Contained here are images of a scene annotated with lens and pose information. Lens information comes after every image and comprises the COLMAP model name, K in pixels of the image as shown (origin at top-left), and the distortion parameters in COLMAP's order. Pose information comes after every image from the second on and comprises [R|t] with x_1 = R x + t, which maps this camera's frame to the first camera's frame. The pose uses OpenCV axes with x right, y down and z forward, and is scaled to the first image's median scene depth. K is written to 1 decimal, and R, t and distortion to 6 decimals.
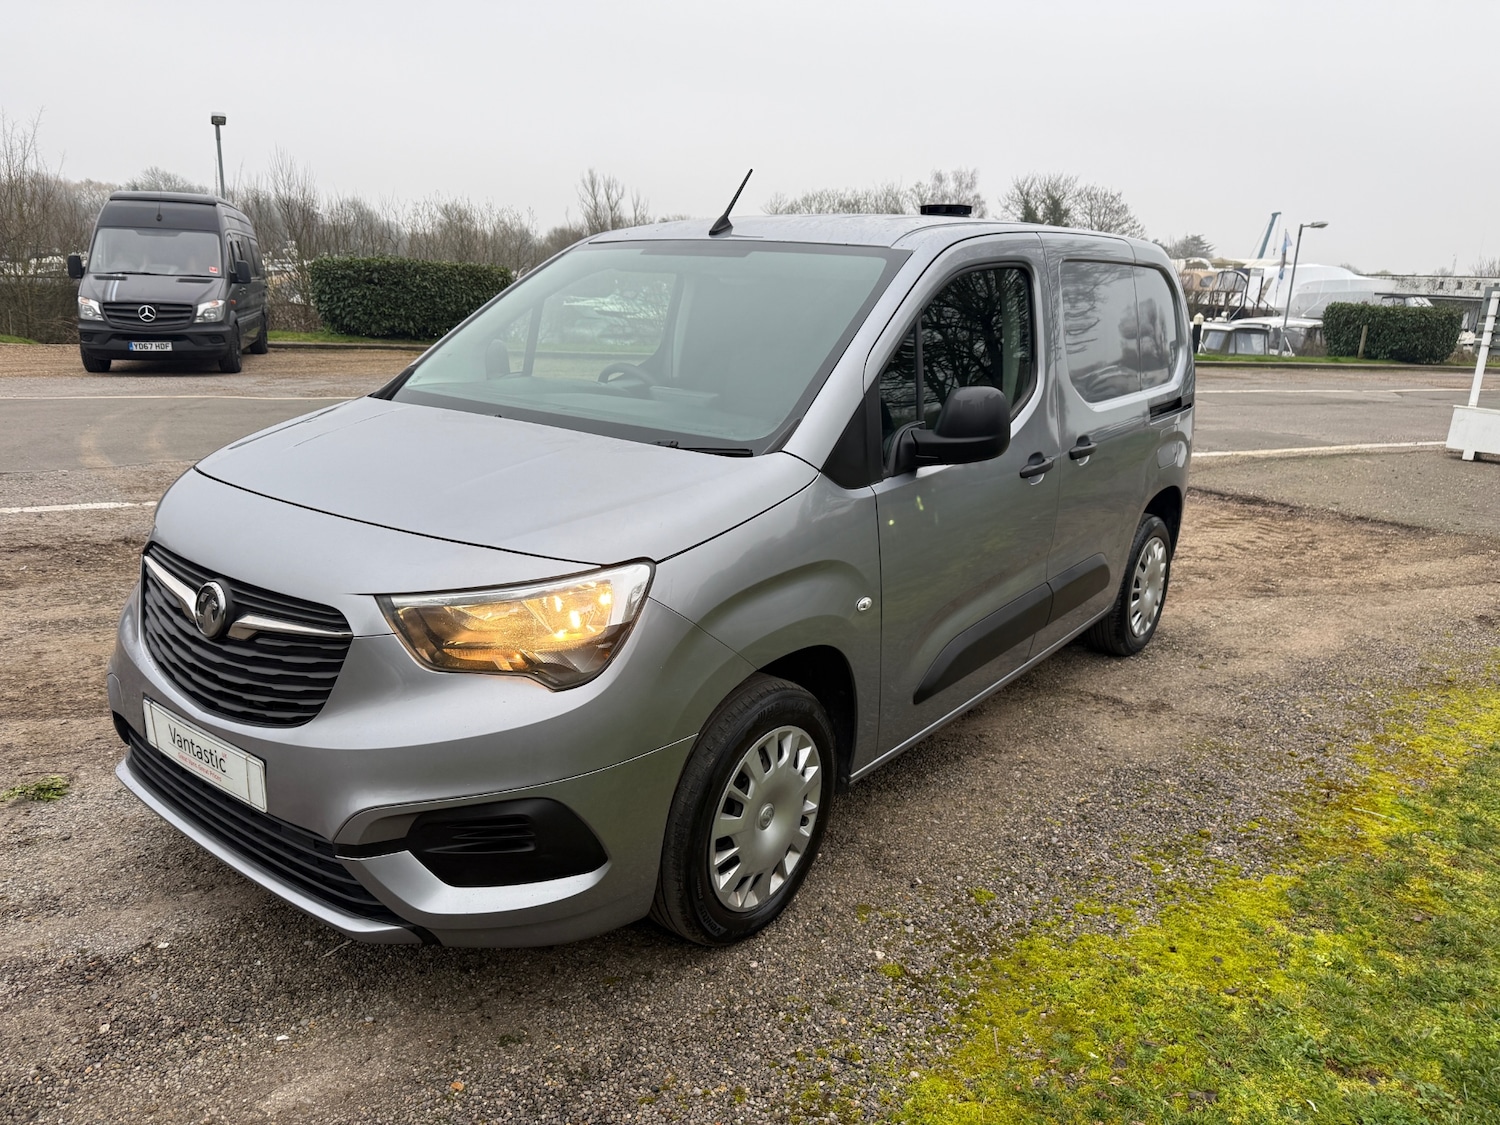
lens RADIAL K [[955.7, 0, 750.0], [0, 955.7, 562.5], [0, 0, 1]] dist [0.021328, -0.026948]
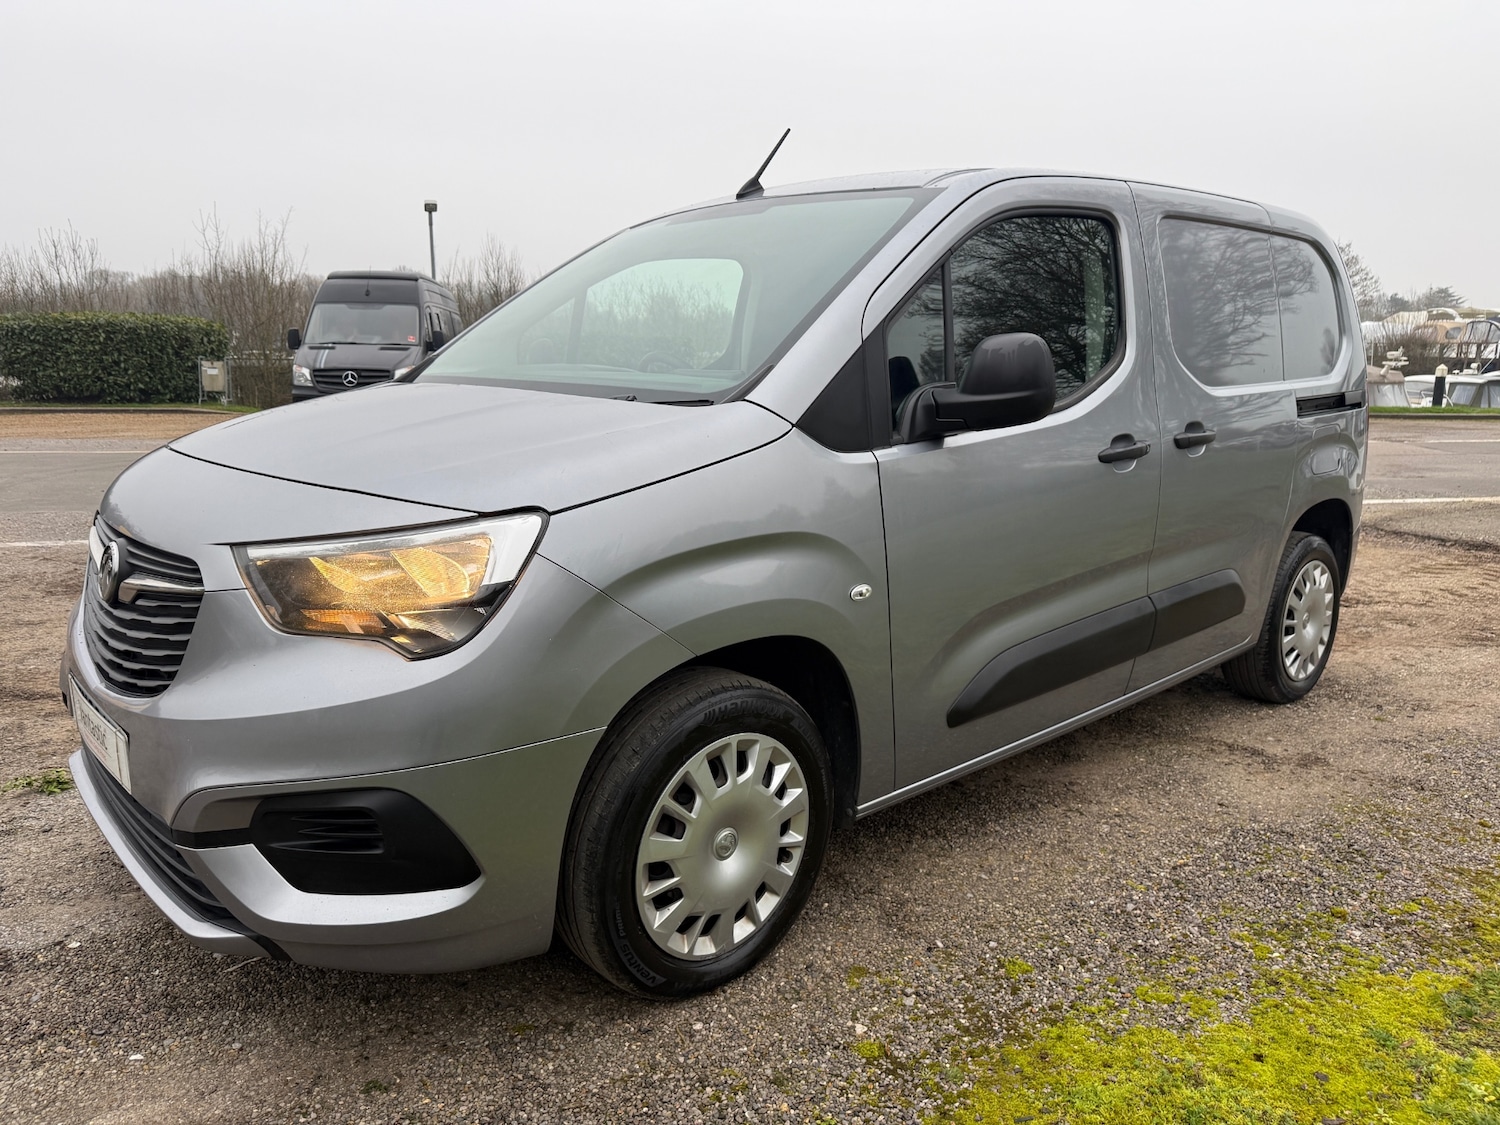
lens RADIAL K [[974.0, 0, 757.1], [0, 974.0, 563.7], [0, 0, 1]] dist [0.002453, -0.004886]
pose [[0.984362, 0.008429, -0.175955, 0.189082], [-0.019625, 0.997884, -0.061987, 0.076954], [0.175061, 0.064471, 0.982445, 0.168584]]
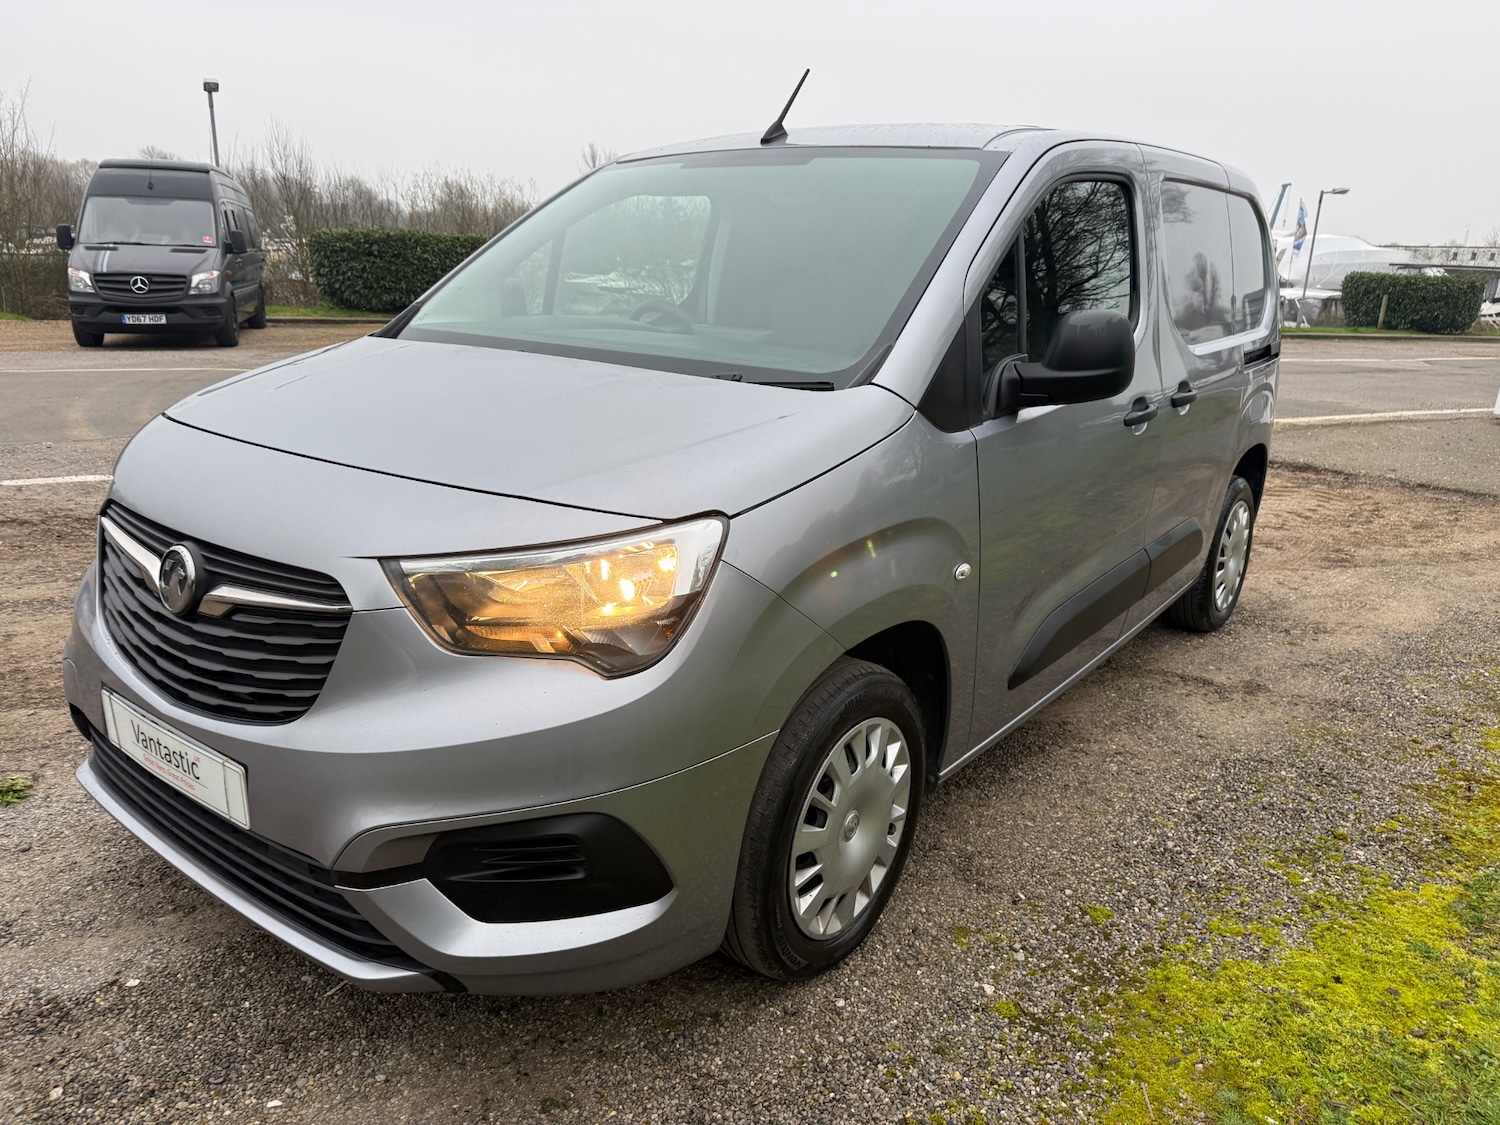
lens RADIAL K [[974.0, 0, 757.1], [0, 974.0, 563.7], [0, 0, 1]] dist [0.002453, -0.004886]
pose [[0.999978, -0.006038, -0.002868, -0.061680], [0.006105, 0.999698, 0.023786, 0.016894], [0.002723, -0.023803, 0.999713, 0.157706]]
